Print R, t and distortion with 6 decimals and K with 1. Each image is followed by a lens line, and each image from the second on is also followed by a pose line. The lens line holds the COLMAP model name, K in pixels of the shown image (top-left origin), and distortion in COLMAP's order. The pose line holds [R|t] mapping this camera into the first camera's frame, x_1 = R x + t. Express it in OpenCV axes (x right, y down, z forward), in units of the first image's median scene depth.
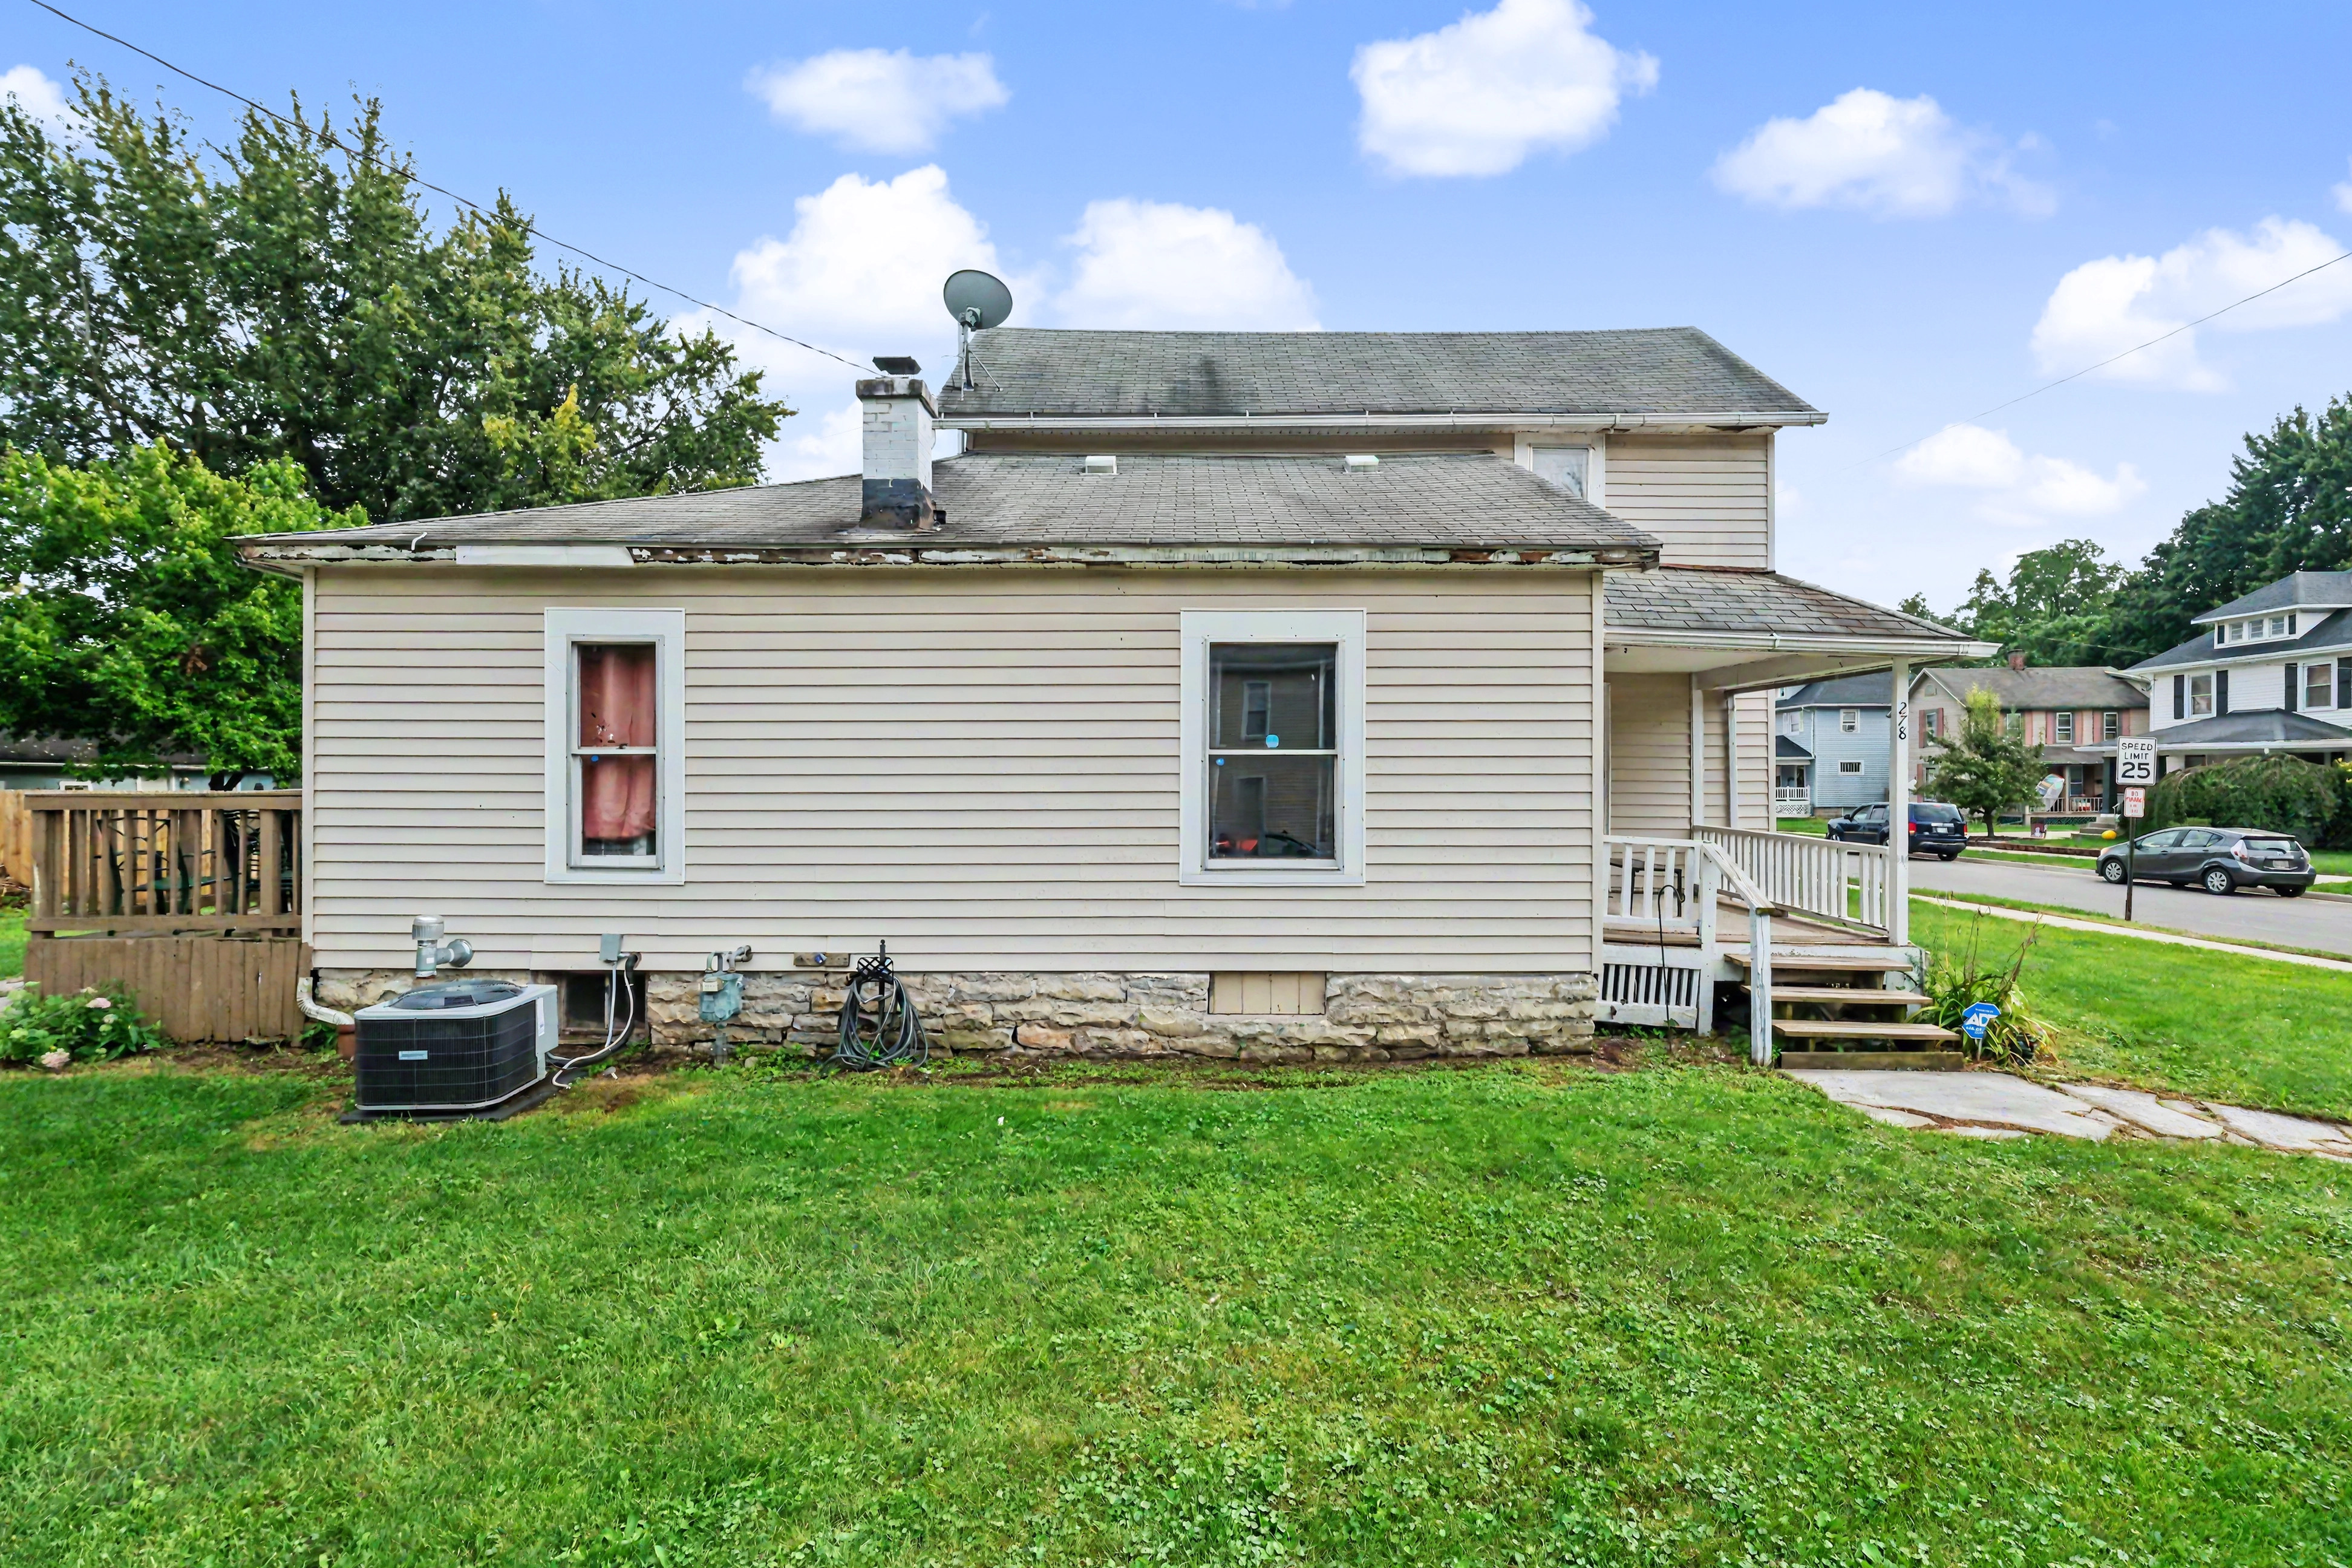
lens RADIAL K [[1099.7, 0, 1176.4], [0, 1099.7, 783.0], [0, 0, 1]] dist [0.000231, 0.001079]
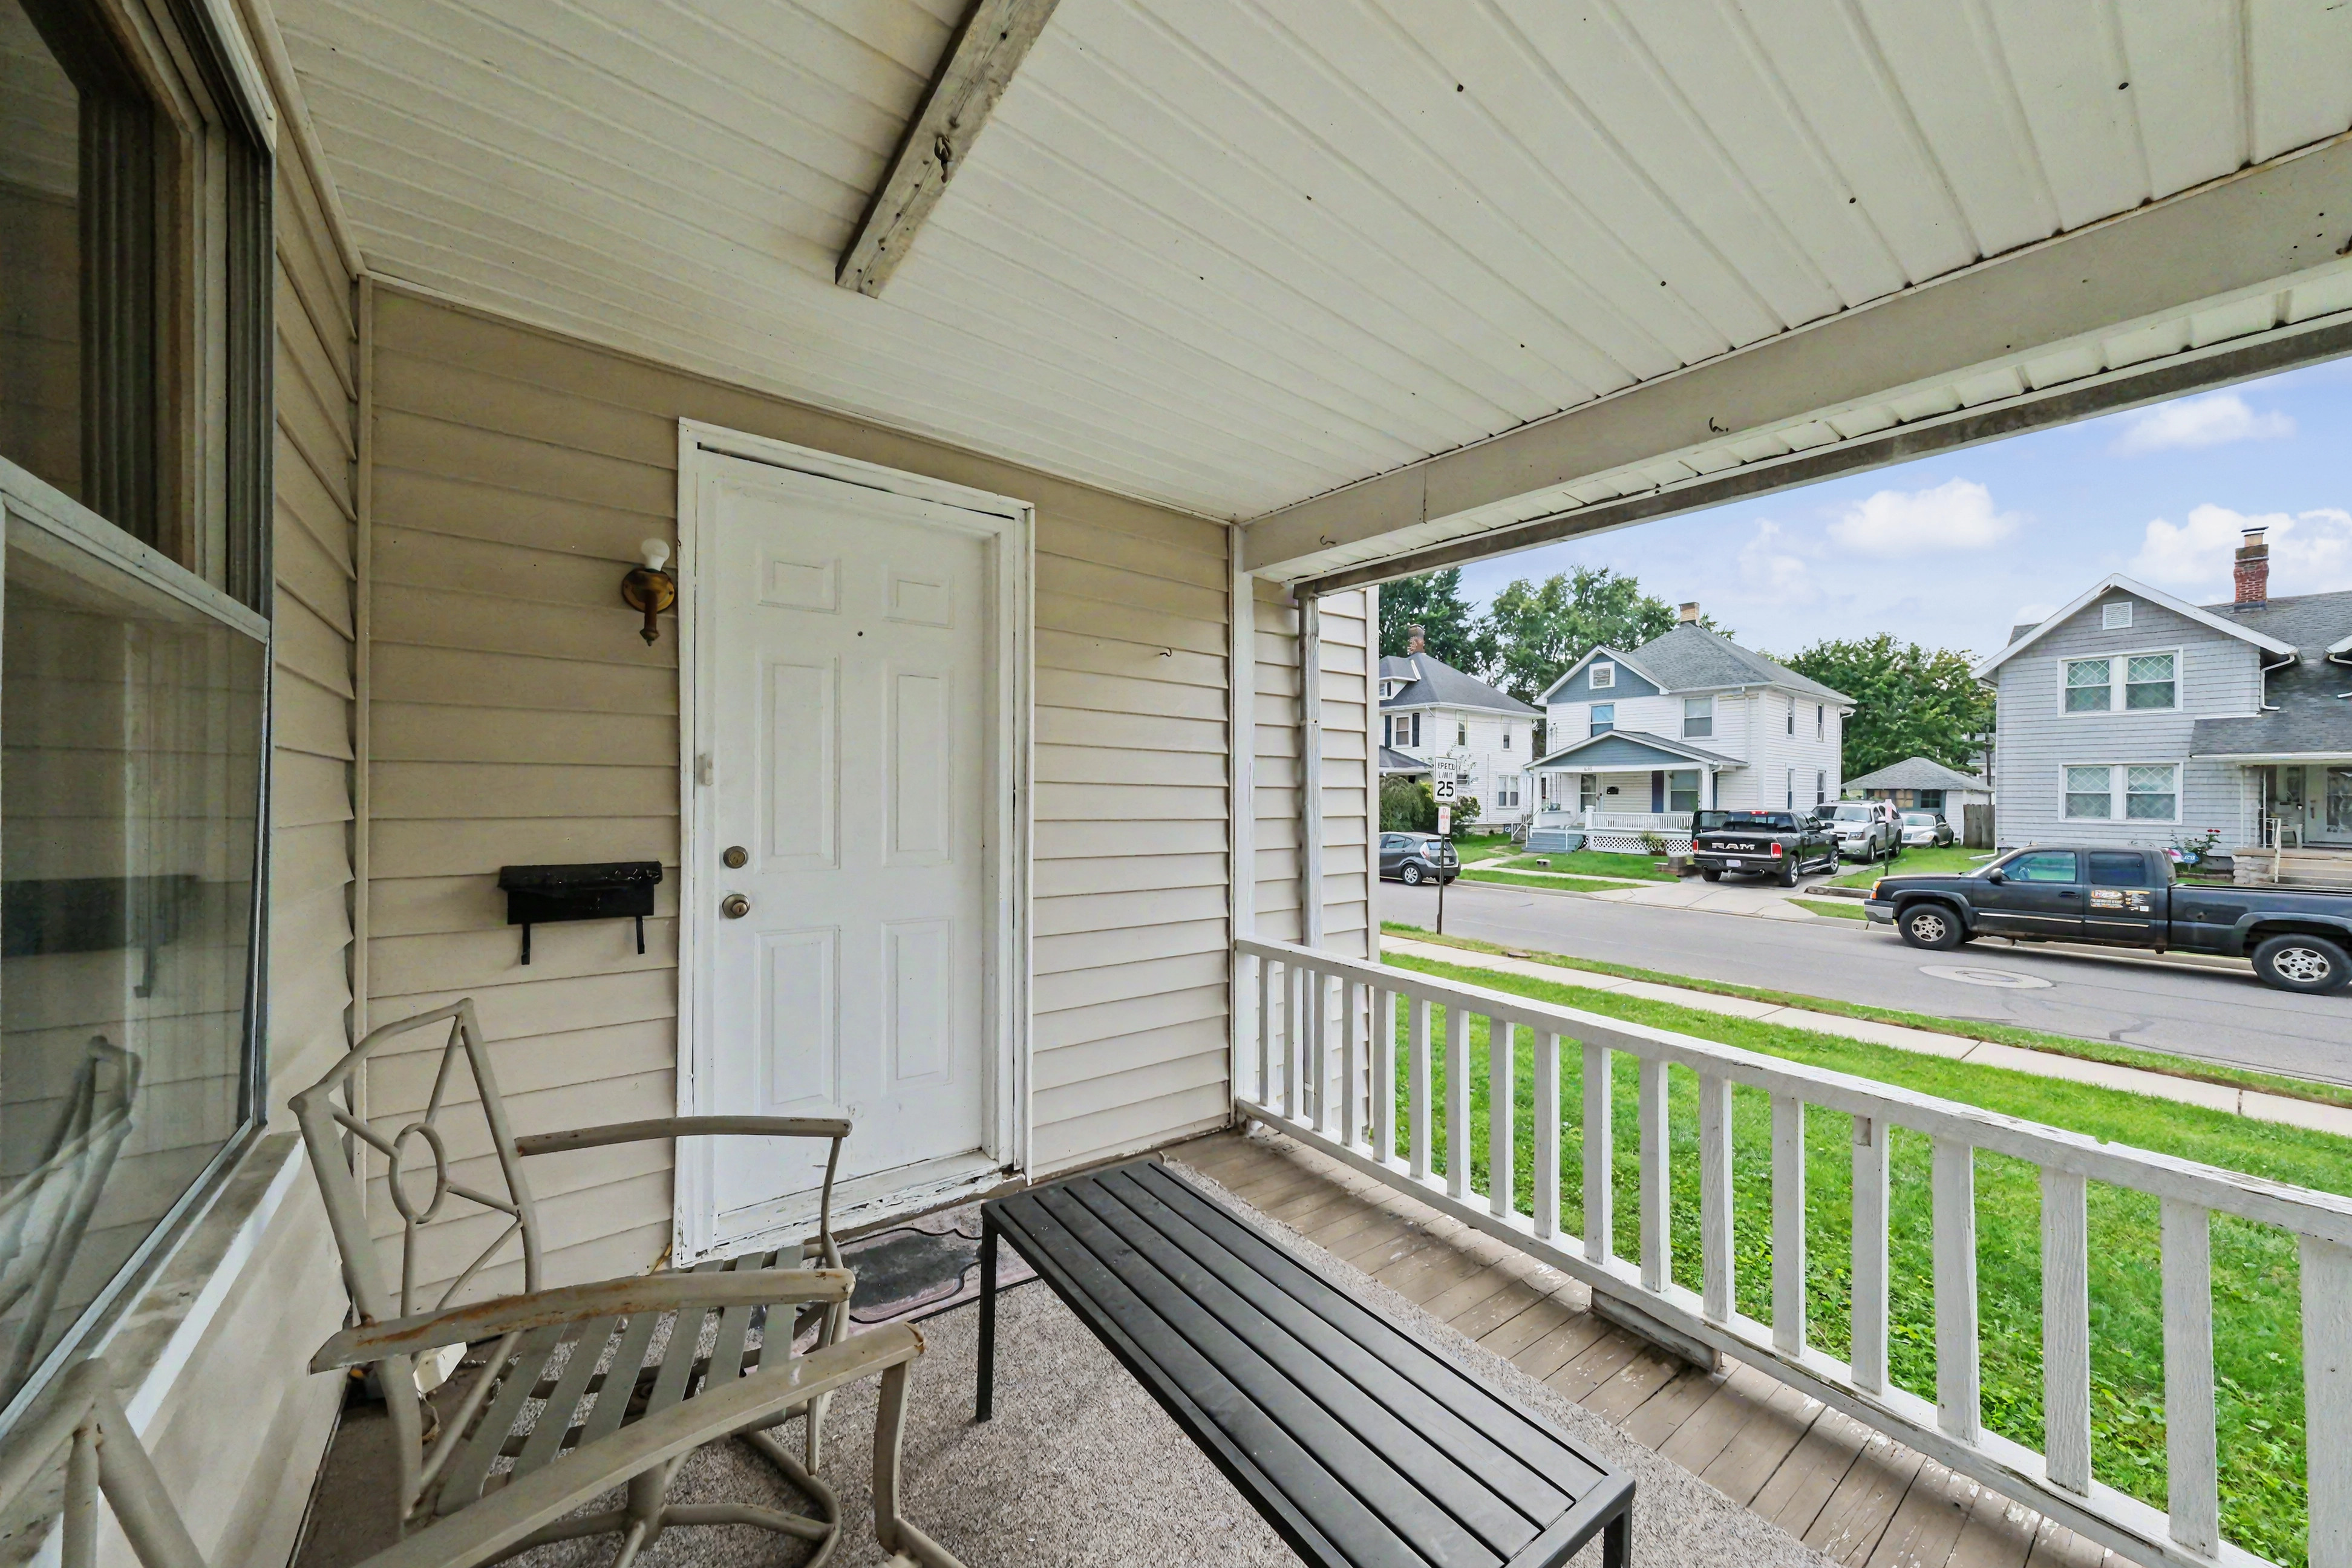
lens RADIAL K [[827.0, 0, 1177.0], [0, 827.0, 792.0], [0, 0, 1]] dist [0.002848, -0.000119]
pose [[0.792112, 0.001739, 0.610373, 0.148866], [-0.001902, 0.999998, -0.000380, -0.005775], [-0.610373, -0.000860, 0.792114, 0.412800]]
